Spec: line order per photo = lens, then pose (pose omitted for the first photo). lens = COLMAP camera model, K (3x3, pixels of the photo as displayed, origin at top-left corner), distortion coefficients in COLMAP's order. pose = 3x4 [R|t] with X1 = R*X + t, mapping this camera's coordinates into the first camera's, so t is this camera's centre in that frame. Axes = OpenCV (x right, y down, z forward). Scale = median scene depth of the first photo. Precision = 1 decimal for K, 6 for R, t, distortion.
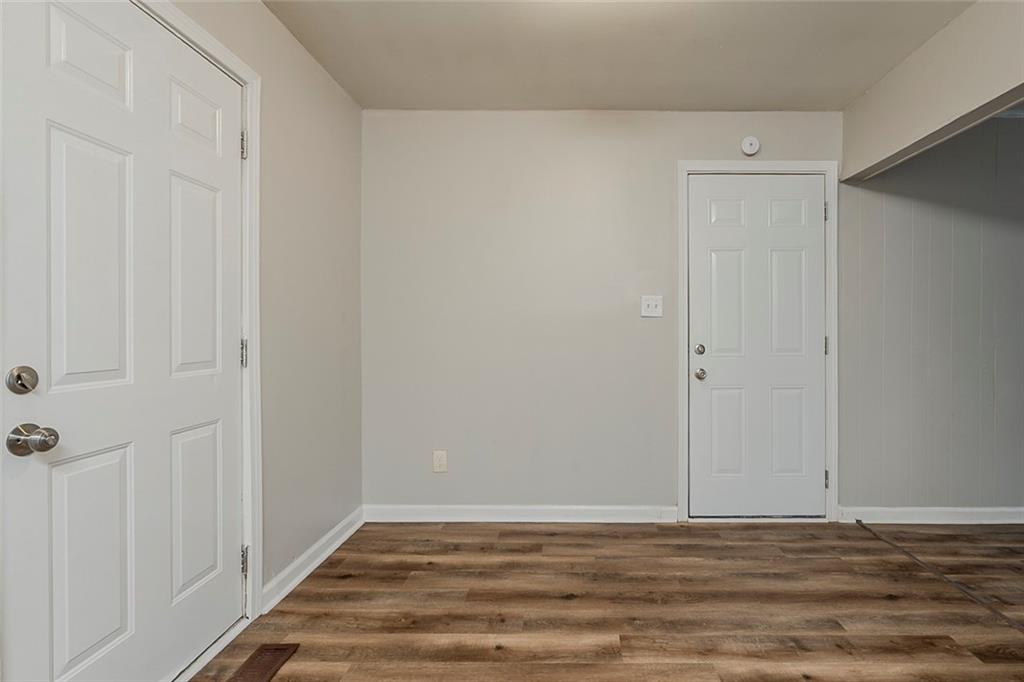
lens RADIAL K [[502.7, 0, 559.7], [0, 502.7, 333.5], [0, 0, 1]] dist [-0.002517, 0.000130]
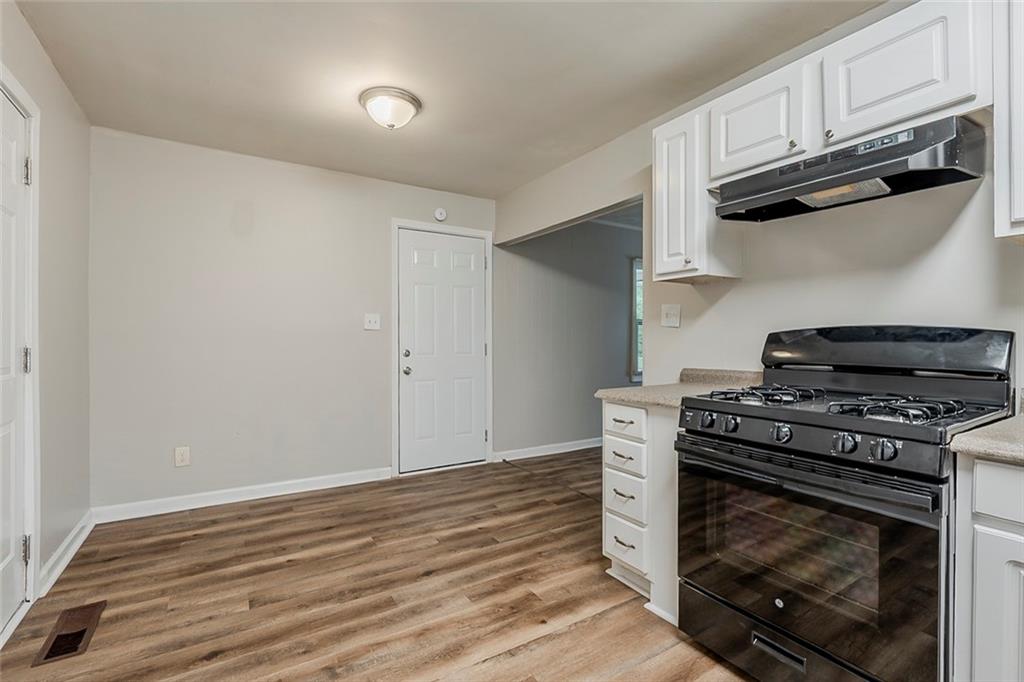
lens RADIAL K [[482.6, 0, 533.8], [0, 482.6, 344.7], [0, 0, 1]] dist [-0.003405, -0.000145]
pose [[0.825399, -0.005292, 0.564525, -0.233416], [0.001074, 0.999969, 0.007804, -0.002953], [-0.564549, -0.005835, 0.825379, -0.388754]]
